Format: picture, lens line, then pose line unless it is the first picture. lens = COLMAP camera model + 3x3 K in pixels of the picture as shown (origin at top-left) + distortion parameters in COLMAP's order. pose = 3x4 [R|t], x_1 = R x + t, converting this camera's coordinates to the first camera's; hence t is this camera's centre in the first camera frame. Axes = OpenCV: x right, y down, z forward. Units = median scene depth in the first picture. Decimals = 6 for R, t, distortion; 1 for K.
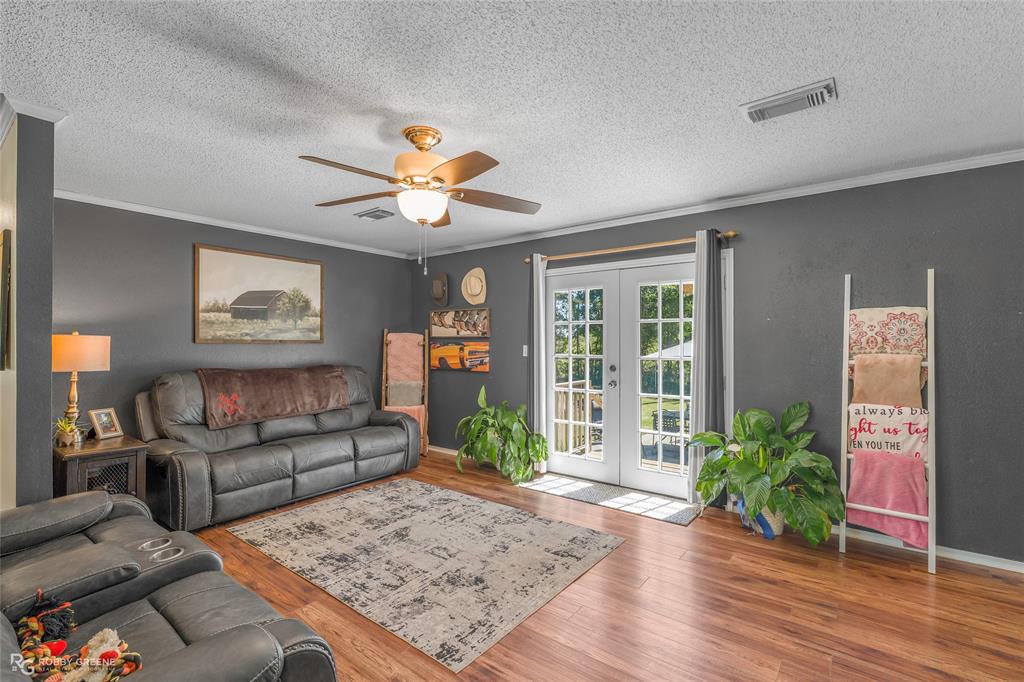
lens RADIAL K [[473.3, 0, 512.0], [0, 473.3, 341.0], [0, 0, 1]] dist [-0.000315, 0.000030]
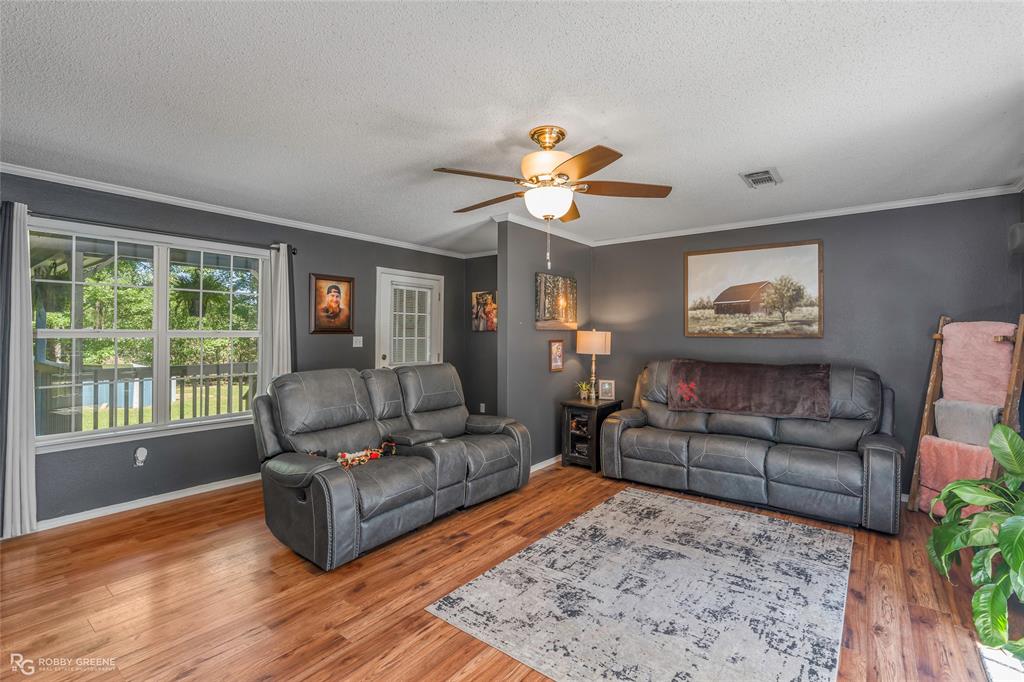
lens RADIAL K [[456.3, 0, 501.1], [0, 456.3, 330.4], [0, 0, 1]] dist [-0.002084, -0.000426]
pose [[-0.007655, -0.007959, -0.999939, 0.556182], [0.000026, 0.999968, -0.007959, -0.002692], [0.999971, -0.000087, -0.007654, 0.633189]]
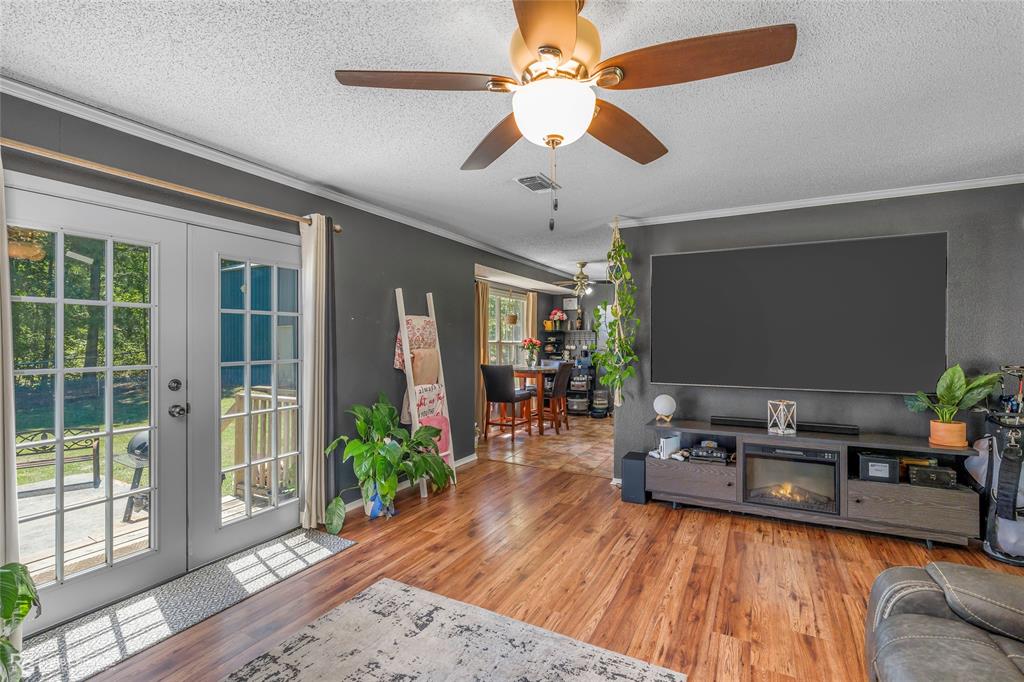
lens RADIAL K [[473.3, 0, 512.0], [0, 473.3, 341.0], [0, 0, 1]] dist [-0.000315, 0.000030]
pose [[-0.185208, -0.003403, 0.982693, -0.536847], [-0.003425, 0.999990, 0.002817, -0.000944], [-0.982693, -0.002844, -0.185218, 0.812237]]
